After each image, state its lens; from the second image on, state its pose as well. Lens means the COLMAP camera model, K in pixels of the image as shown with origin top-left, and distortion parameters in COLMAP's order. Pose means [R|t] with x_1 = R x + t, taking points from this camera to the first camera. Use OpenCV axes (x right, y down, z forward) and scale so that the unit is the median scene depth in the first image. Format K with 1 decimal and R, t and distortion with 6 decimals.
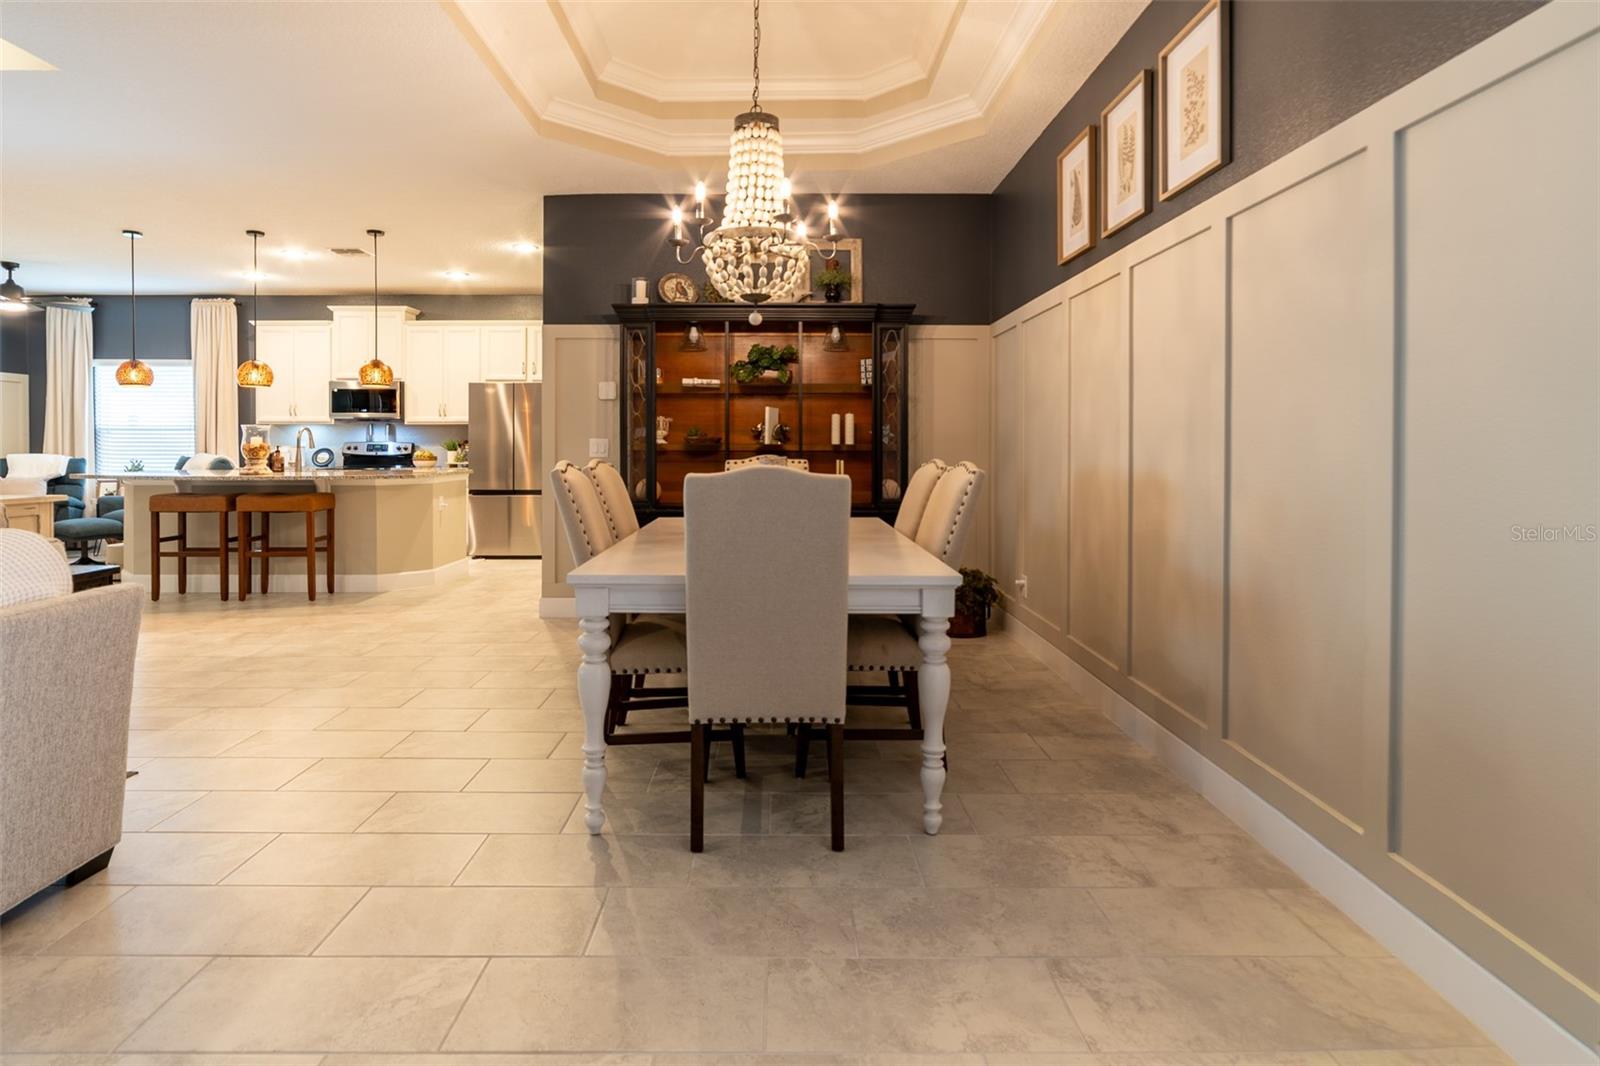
lens RADIAL K [[860.1, 0, 766.7], [0, 860.1, 446.4], [0, 0, 1]] dist [-0.013925, 0.006161]
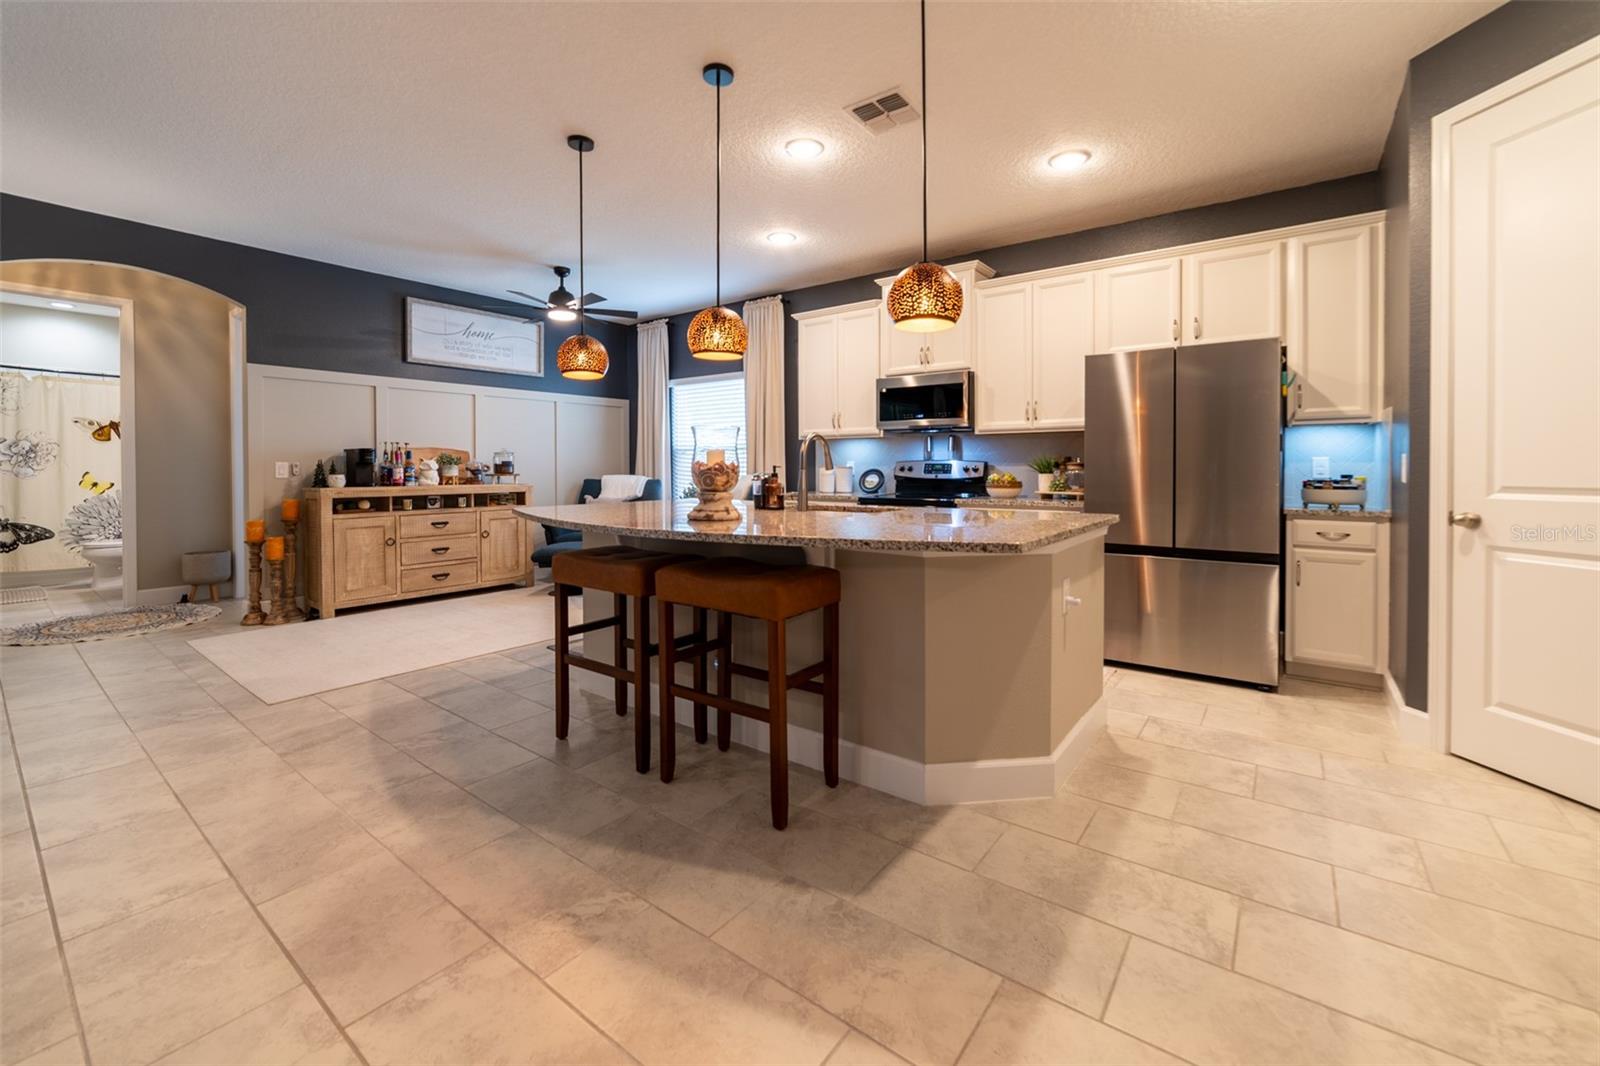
lens RADIAL K [[644.8, 0, 803.8], [0, 644.8, 466.1], [0, 0, 1]] dist [-0.006485, 0.002233]
pose [[0.799138, -0.003978, -0.601135, -0.311495], [0.002476, 0.999991, -0.003325, 0.001331], [0.601143, 0.001169, 0.799140, 0.712991]]
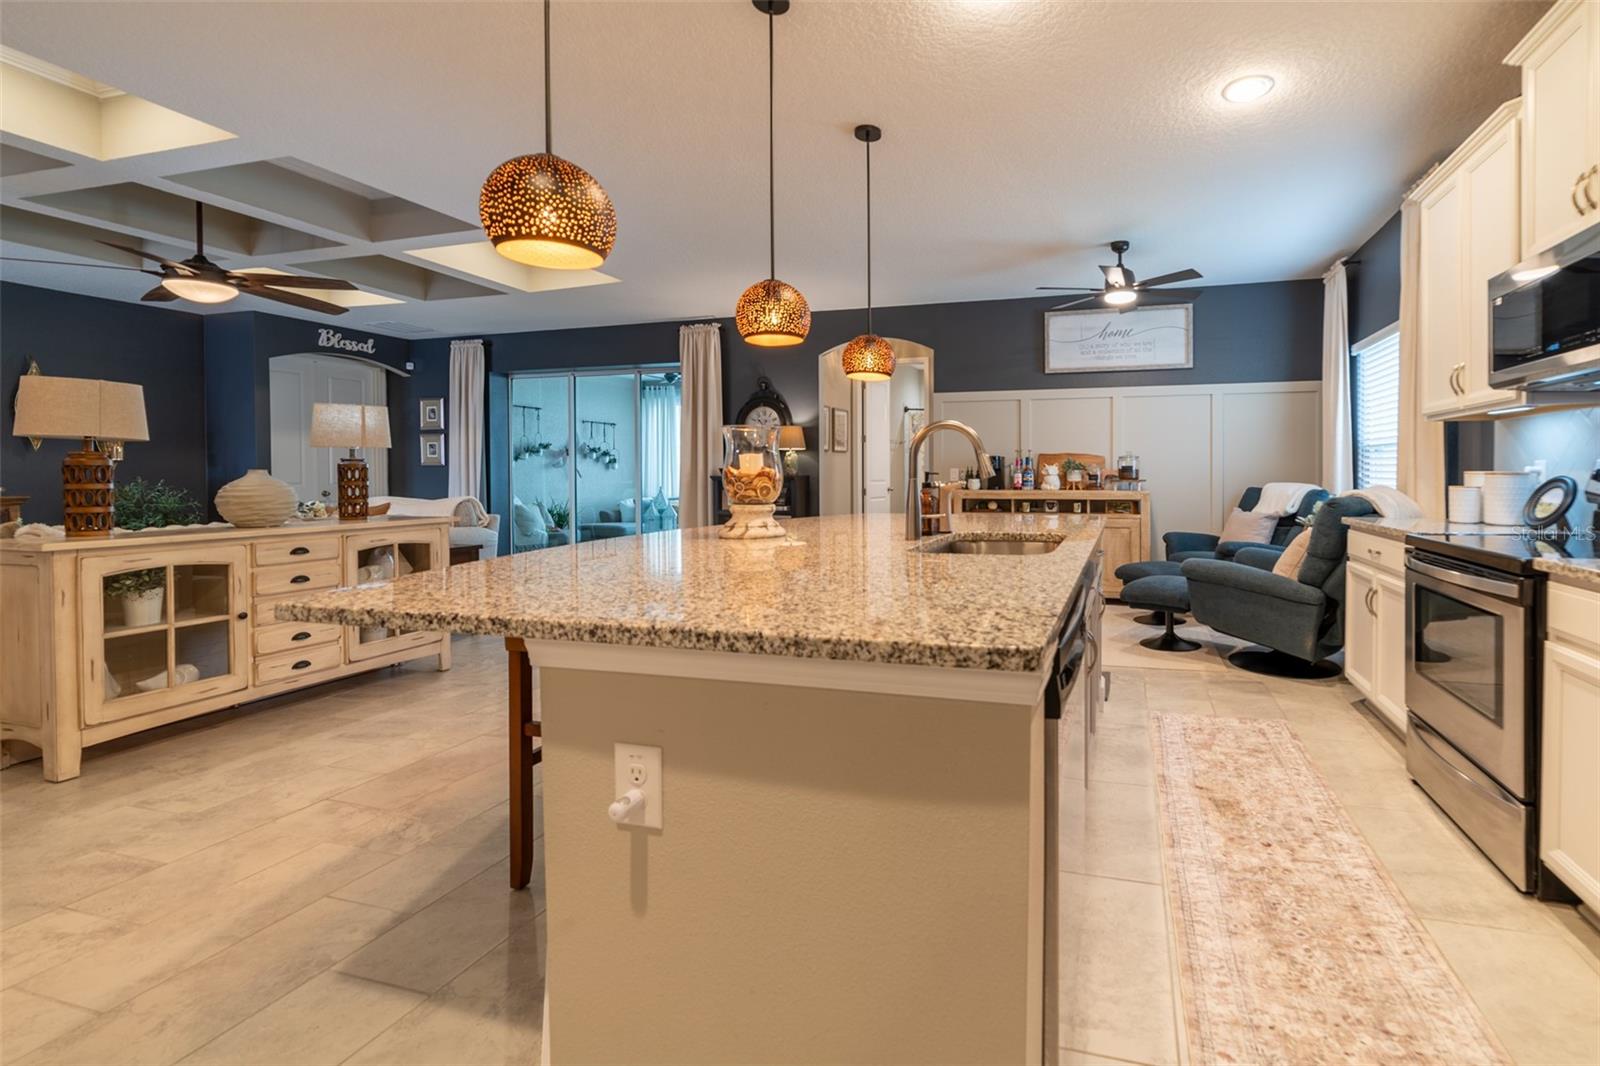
lens RADIAL K [[674.4, 0, 943.5], [0, 674.4, 484.0], [0, 0, 1]] dist [-0.001361, 0.002523]
pose [[-0.256384, 0.021137, -0.966344, -0.277912], [0.005521, 0.999777, 0.020404, -0.005148], [0.966559, -0.000104, -0.256443, 1.179215]]
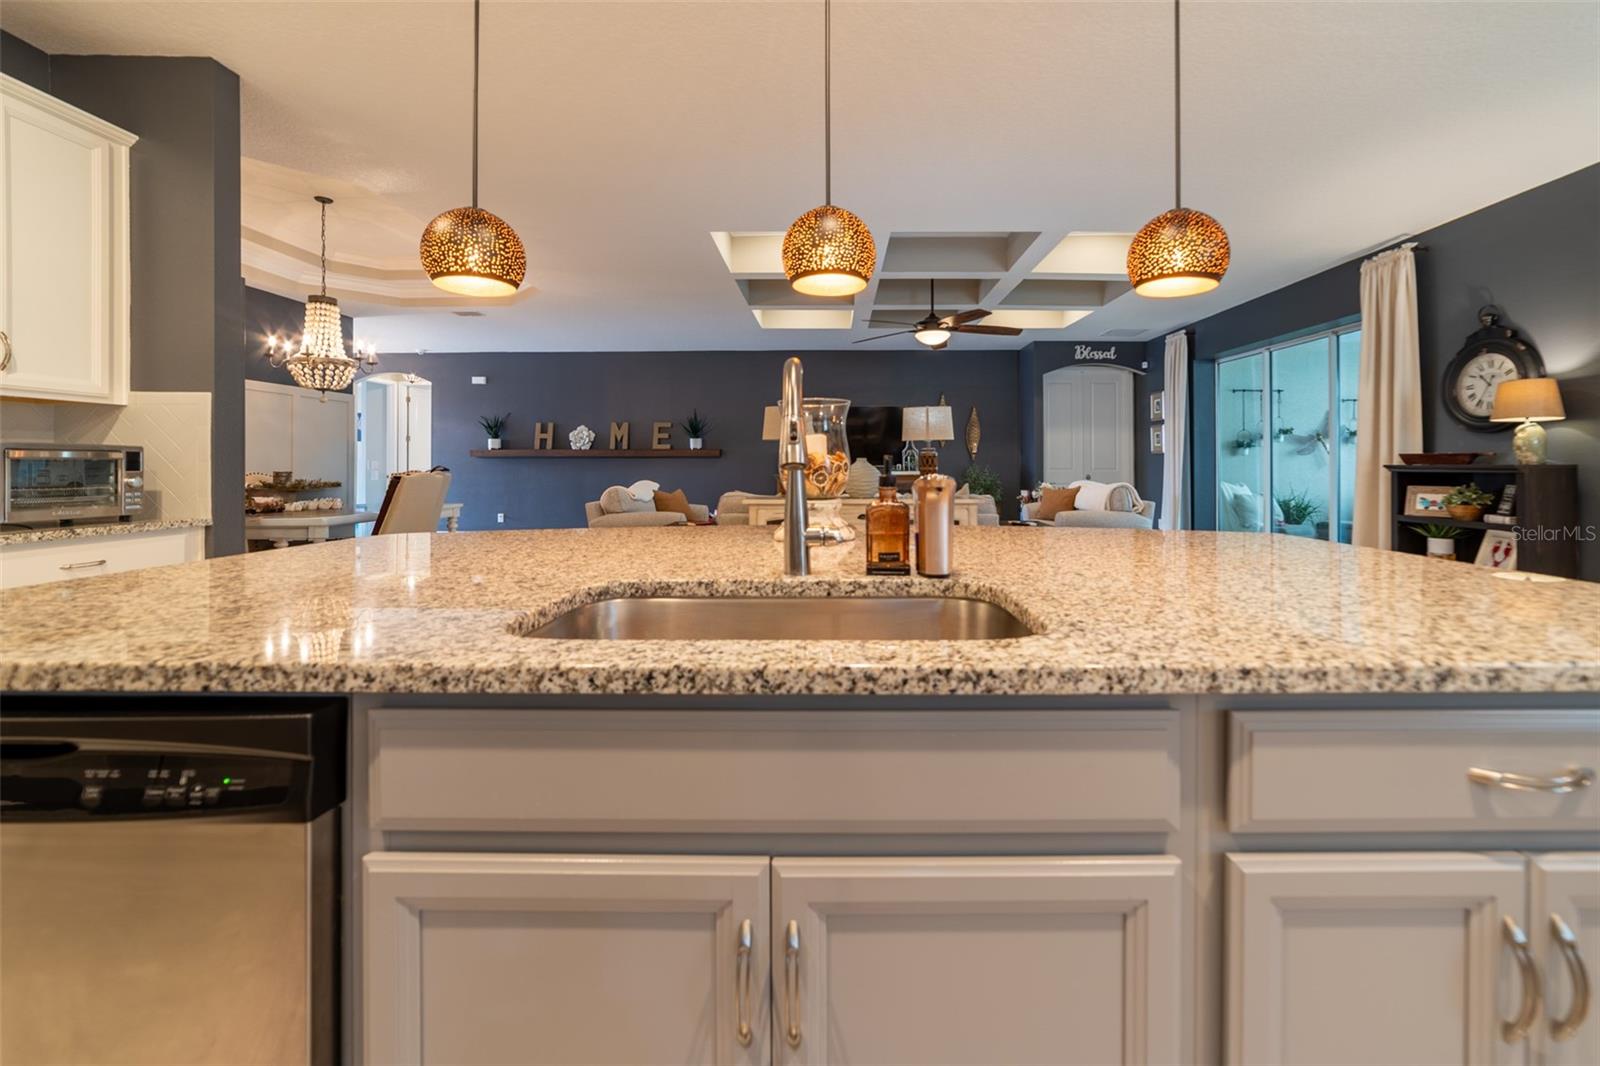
lens RADIAL K [[674.4, 0, 837.9], [0, 674.4, 464.8], [0, 0, 1]] dist [-0.001361, 0.002523]
pose [[-0.999912, 0.003952, -0.012680, -0.581150], [0.003942, 0.999992, 0.000756, -0.001004], [0.012682, 0.000706, -0.999919, 1.287034]]
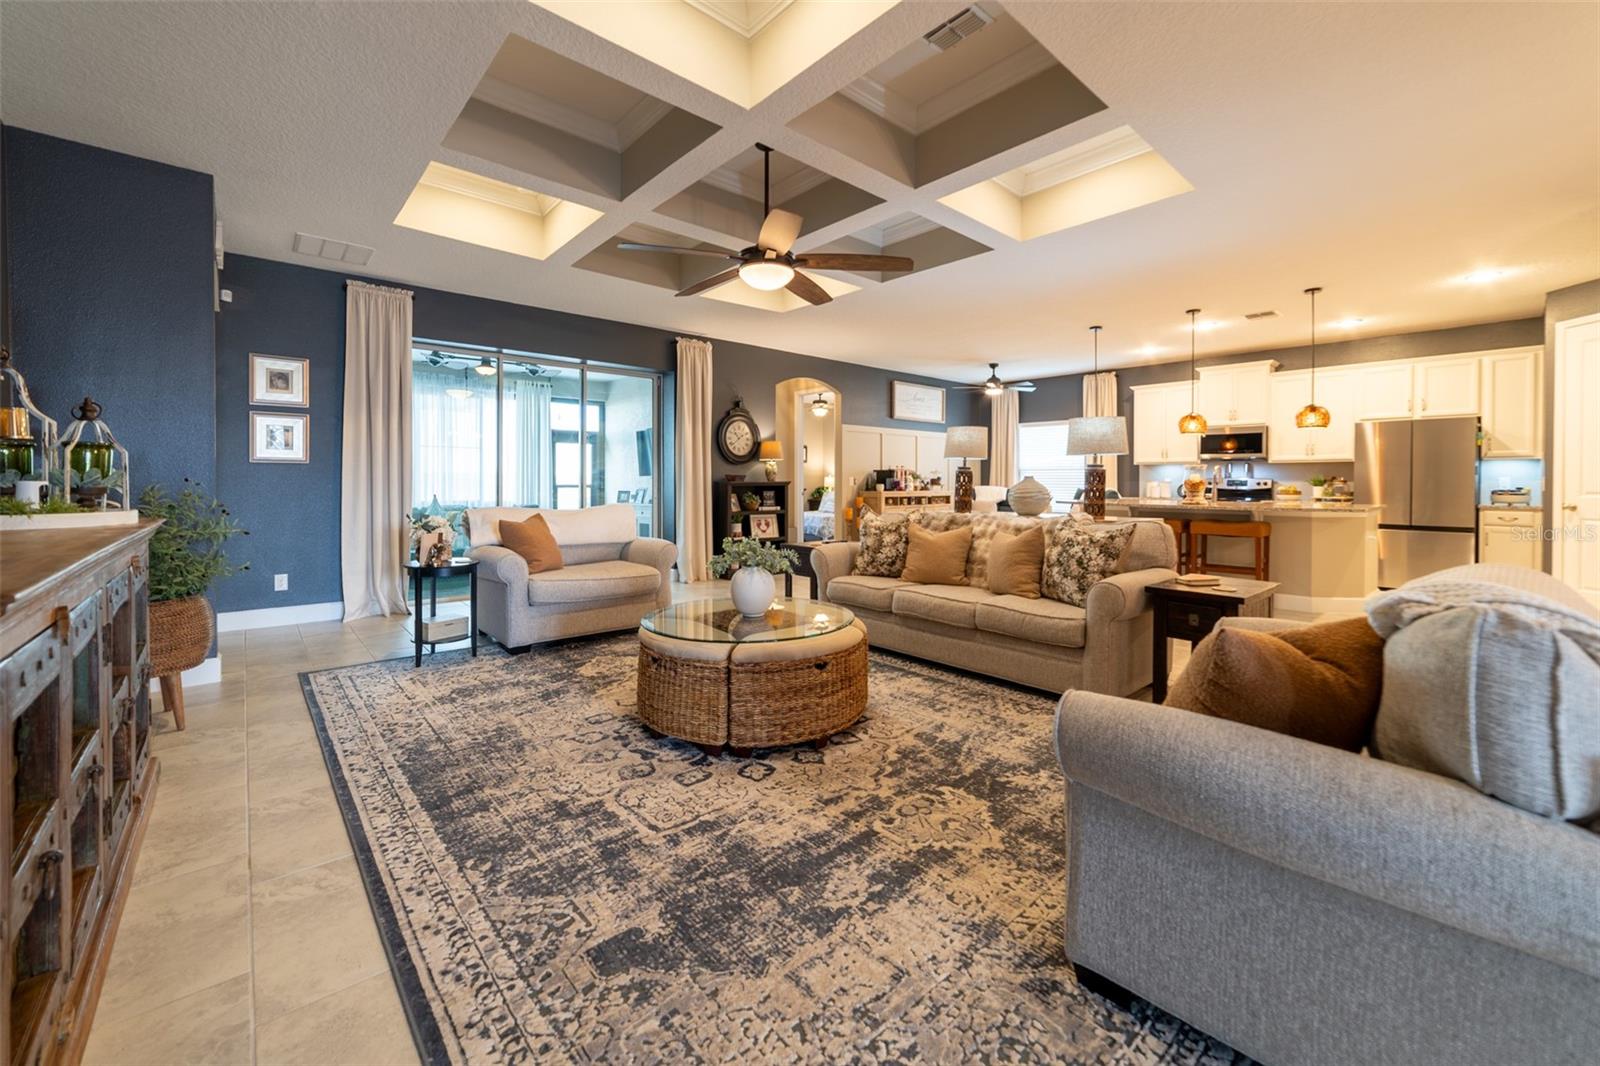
lens RADIAL K [[644.8, 0, 819.8], [0, 644.8, 479.4], [0, 0, 1]] dist [-0.006485, 0.002233]
pose [[0.676125, -0.000079, -0.736787, -0.271826], [-0.002662, 0.999993, -0.002550, 0.000683], [0.736782, 0.003686, 0.676120, -0.032913]]
